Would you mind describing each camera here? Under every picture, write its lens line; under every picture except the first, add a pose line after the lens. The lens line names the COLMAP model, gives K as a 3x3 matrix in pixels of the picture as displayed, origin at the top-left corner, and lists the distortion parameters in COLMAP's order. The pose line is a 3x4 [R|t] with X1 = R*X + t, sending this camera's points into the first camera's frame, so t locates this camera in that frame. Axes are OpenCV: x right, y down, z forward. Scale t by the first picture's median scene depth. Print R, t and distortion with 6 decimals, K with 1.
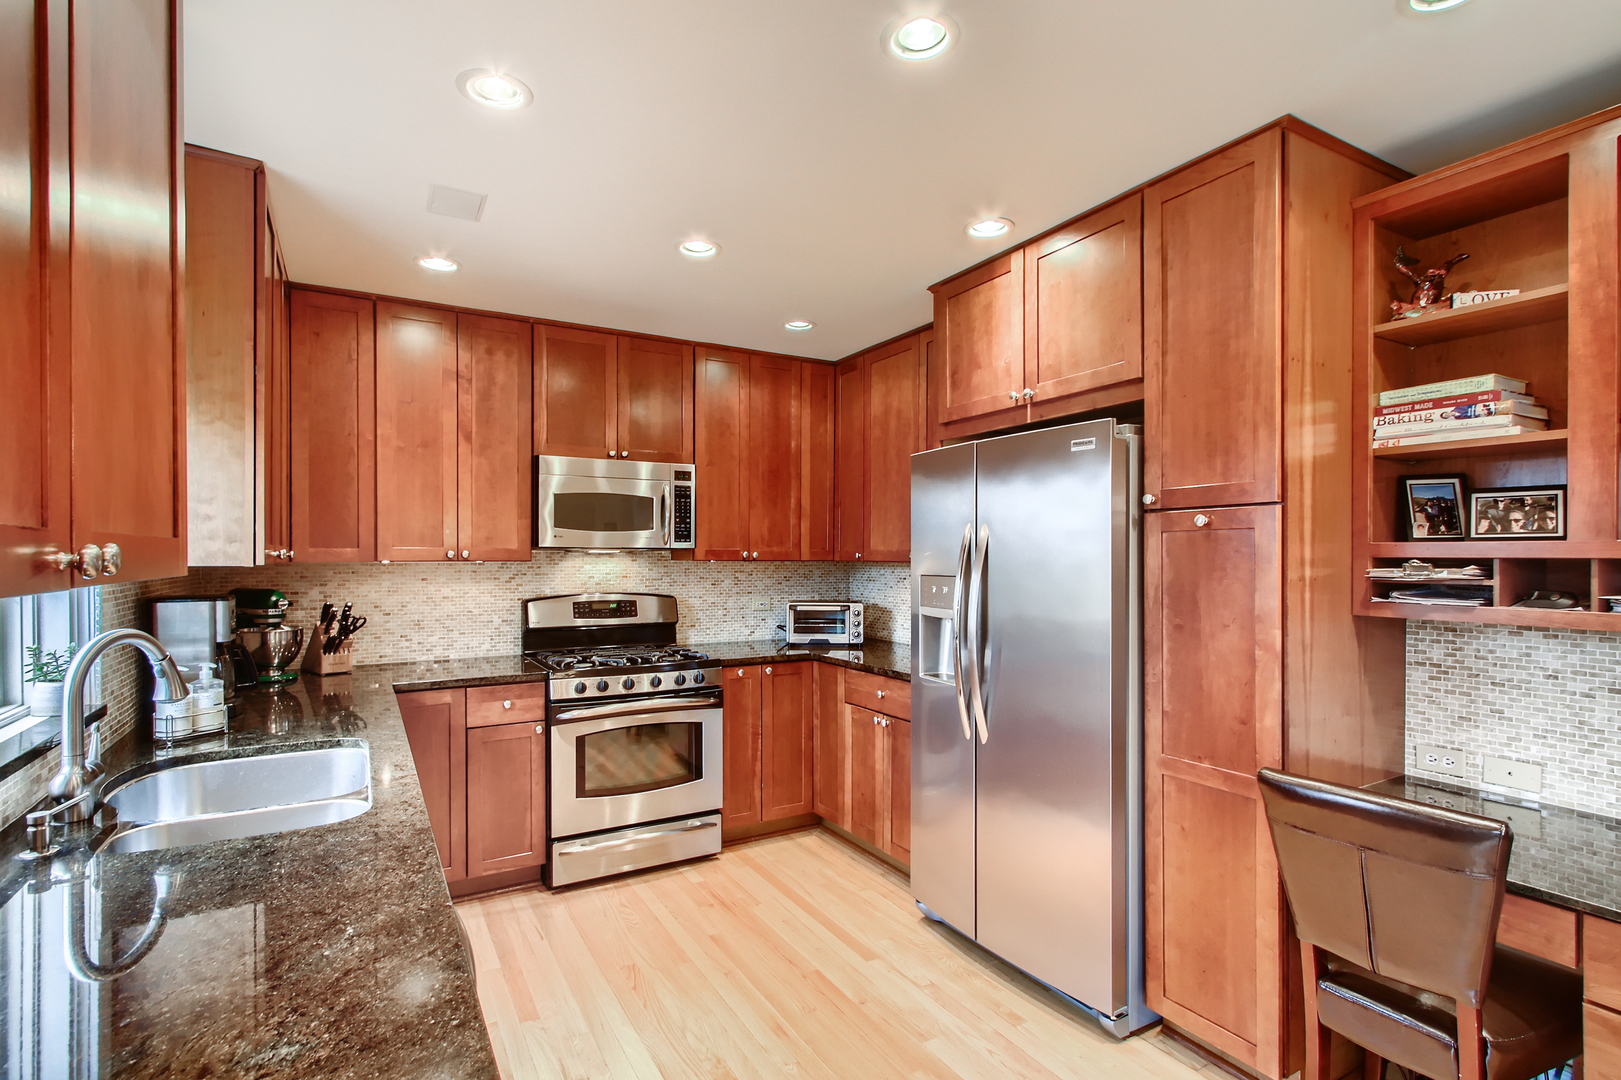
lens RADIAL K [[775.8, 0, 811.3], [0, 775.8, 562.3], [0, 0, 1]] dist [0.001254, -0.000595]
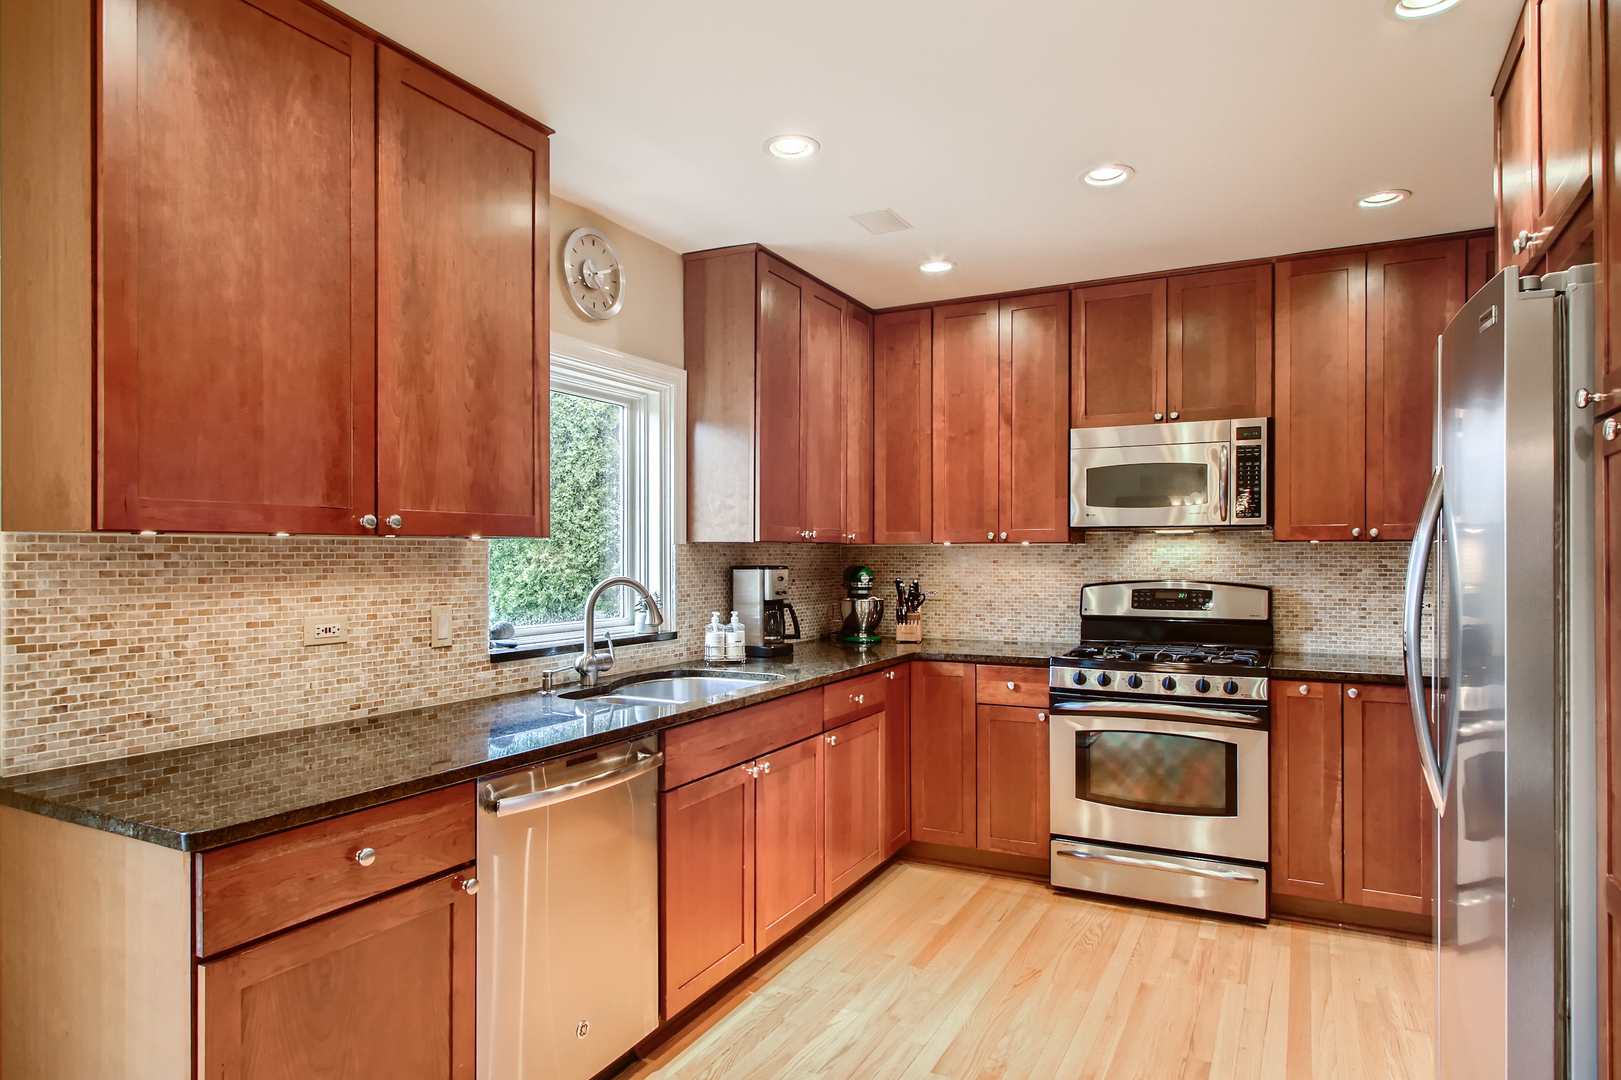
lens RADIAL K [[960.2, 0, 816.4], [0, 960.2, 553.9], [0, 0, 1]] dist [-0.005729, 0.003915]
pose [[0.530827, -0.002635, -0.847476, 0.473625], [-0.005991, 0.999959, -0.006862, 0.022851], [0.847459, 0.008720, 0.530789, 0.124858]]
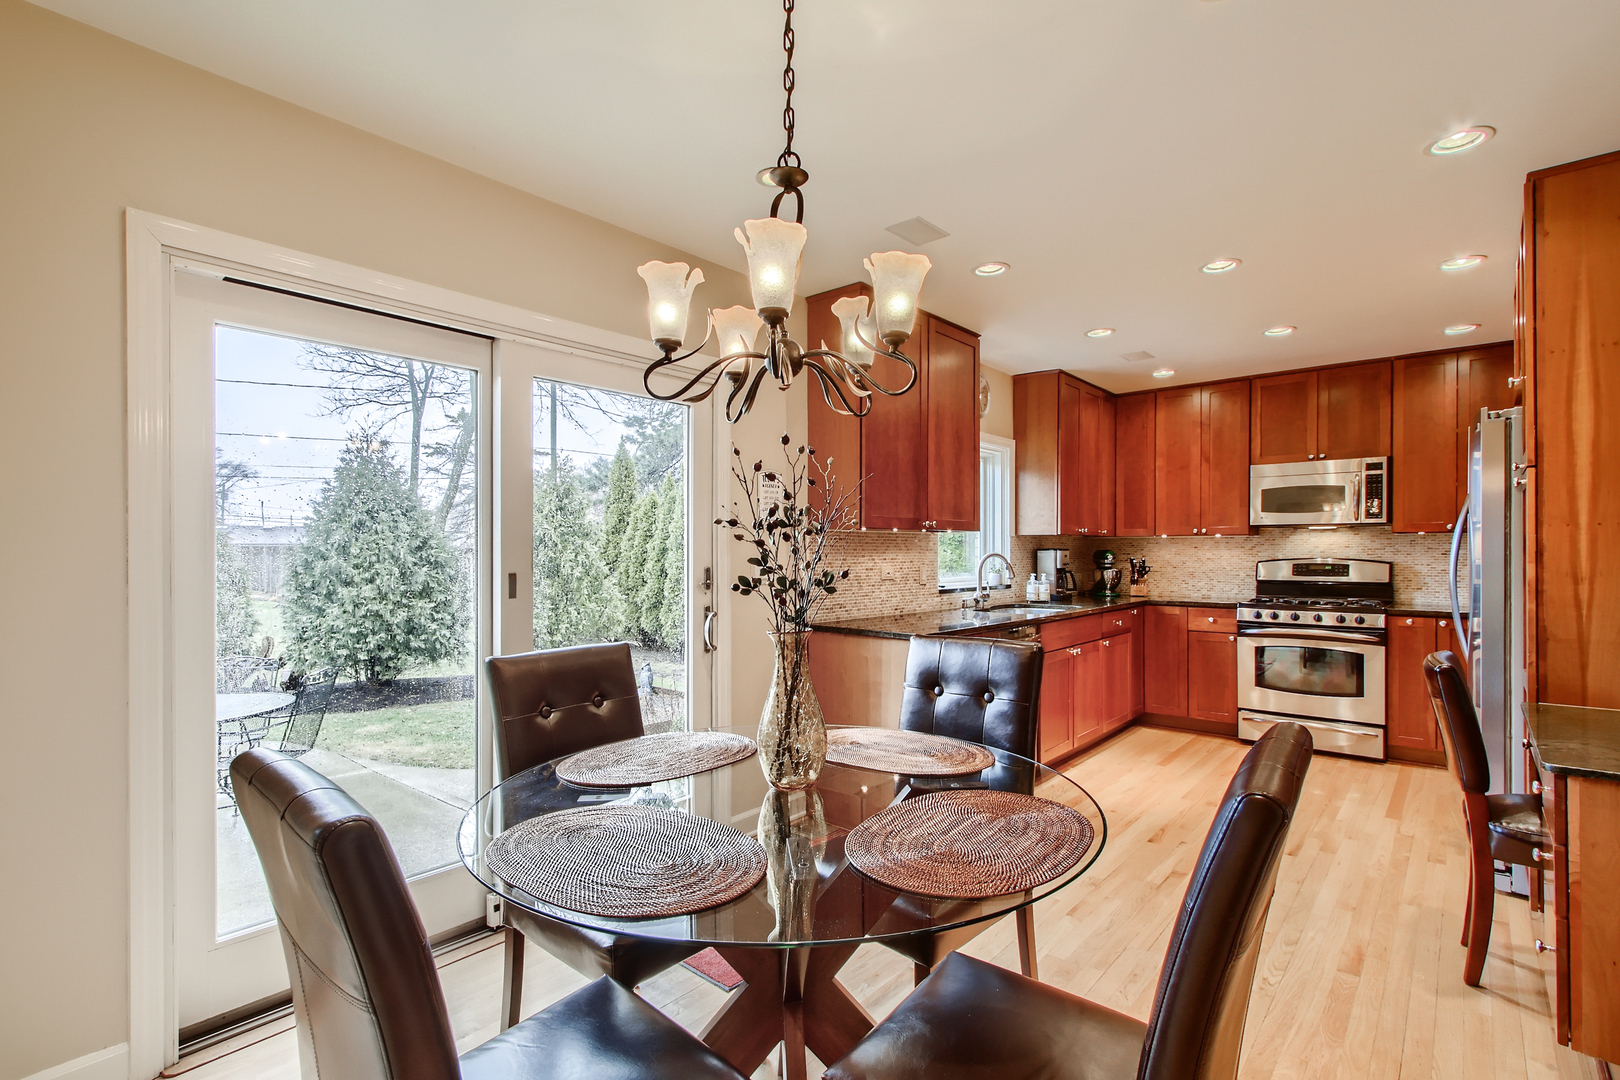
lens RADIAL K [[775.3, 0, 797.6], [0, 775.3, 554.0], [0, 0, 1]] dist [0.001254, -0.000595]
pose [[0.309875, 0.000689, -0.950777, 0.839555], [-0.007673, 0.999969, -0.001777, 0.047470], [0.950747, 0.007846, 0.309870, -0.331662]]
